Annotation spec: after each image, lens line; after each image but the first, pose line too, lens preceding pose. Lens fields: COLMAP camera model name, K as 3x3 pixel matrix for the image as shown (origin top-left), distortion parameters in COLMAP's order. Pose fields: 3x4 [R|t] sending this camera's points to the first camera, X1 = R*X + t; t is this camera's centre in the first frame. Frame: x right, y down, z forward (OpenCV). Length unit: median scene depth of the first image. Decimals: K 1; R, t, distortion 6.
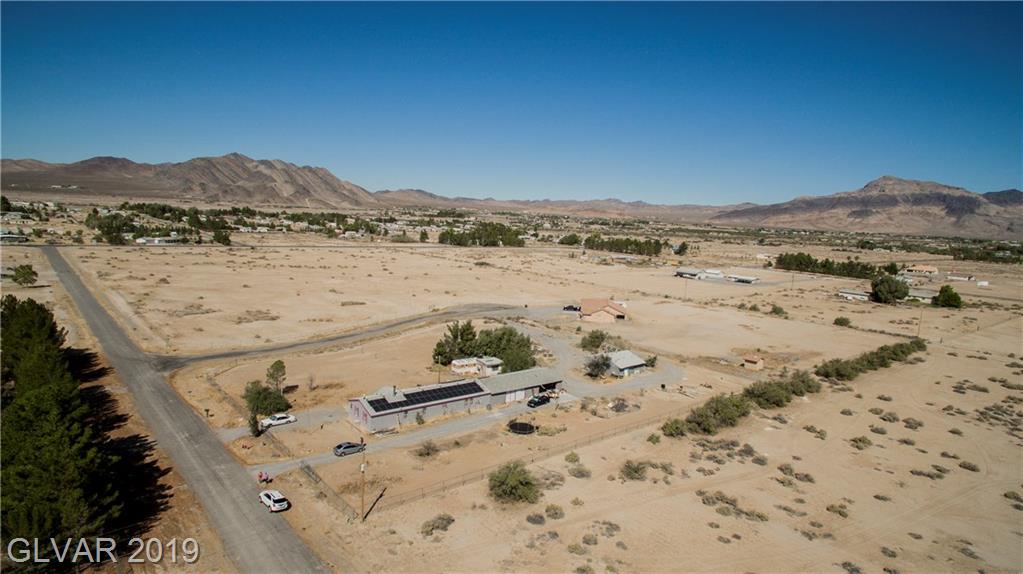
lens RADIAL K [[576.2, 0, 510.0], [0, 576.2, 297.8], [0, 0, 1]] dist [0.011143, -0.000953]
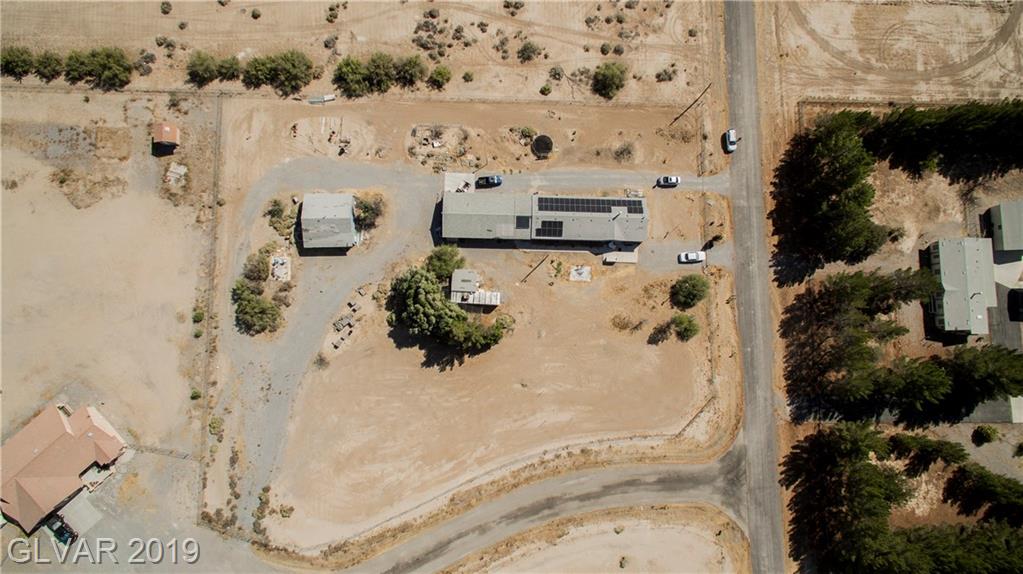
lens RADIAL K [[576.2, 0, 510.0], [0, 576.2, 297.8], [0, 0, 1]] dist [0.011143, -0.000953]
pose [[-0.760728, -0.648442, -0.028544, -0.062262], [0.016401, -0.063167, 0.997868, -0.622963], [-0.648863, 0.758639, 0.058689, 0.711554]]
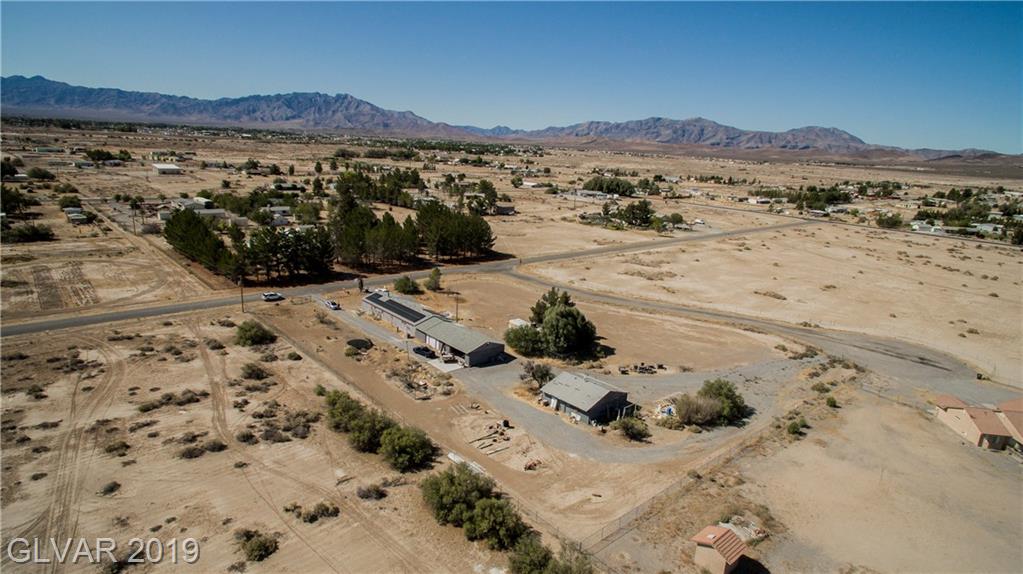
lens RADIAL K [[576.2, 0, 510.0], [0, 576.2, 297.8], [0, 0, 1]] dist [0.011143, -0.000953]
pose [[0.037664, 0.212268, -0.976485, 0.680834], [-0.204458, 0.958144, 0.200394, -0.097419], [0.978150, 0.192102, 0.079488, 0.690999]]
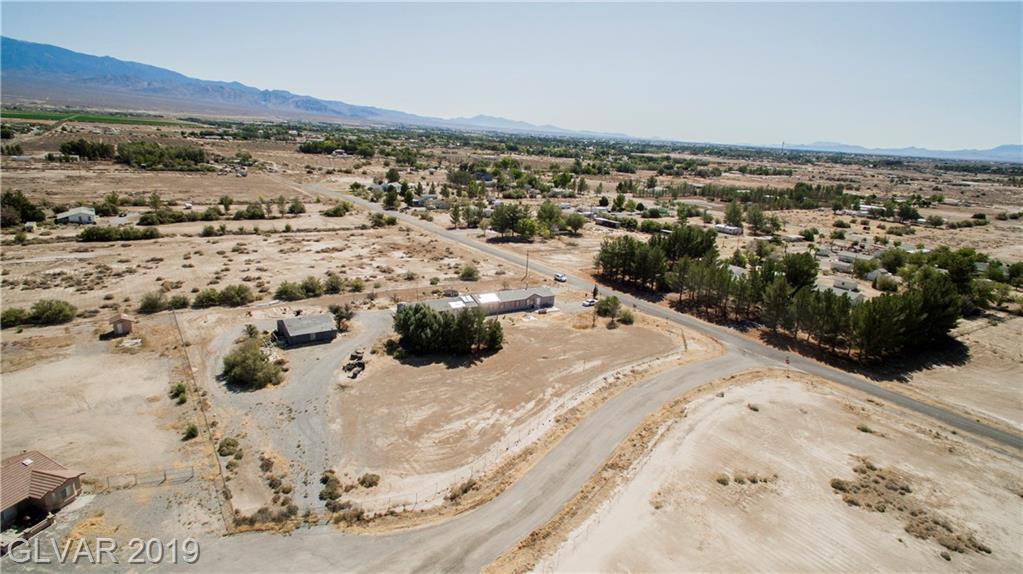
lens RADIAL K [[576.2, 0, 510.0], [0, 576.2, 297.8], [0, 0, 1]] dist [0.011143, -0.000953]
pose [[-0.986829, -0.137897, 0.084572, -0.173003], [-0.089744, 0.901670, 0.423011, -0.287300], [-0.134588, 0.409849, -0.902169, 1.459162]]
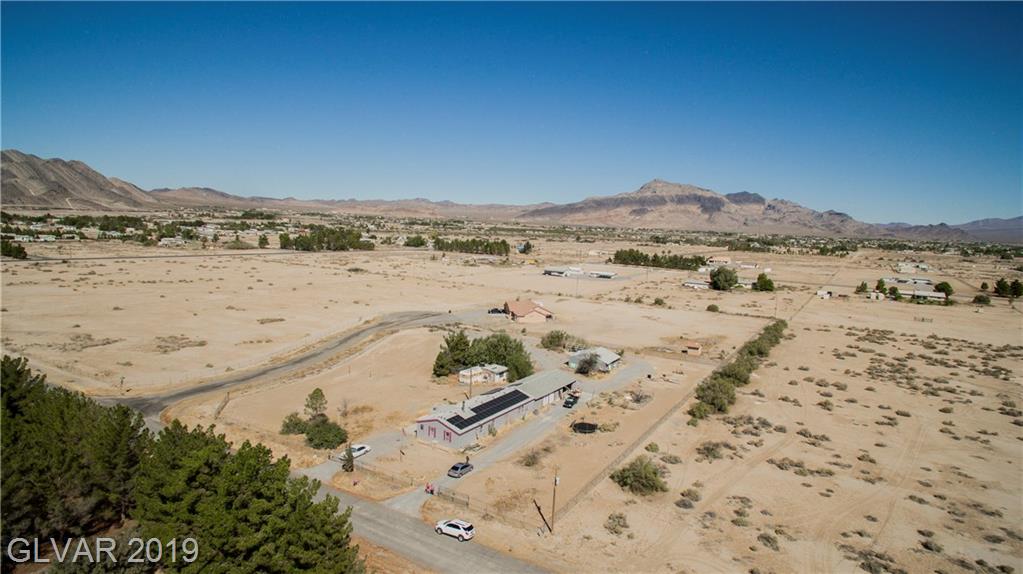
lens RADIAL K [[576.2, 0, 510.0], [0, 576.2, 297.8], [0, 0, 1]] dist [0.011143, -0.000953]
pose [[0.947080, -0.054148, 0.316398, -0.251381], [0.053931, 0.998500, 0.009448, -0.017845], [-0.316435, 0.008116, 0.948579, 0.018925]]
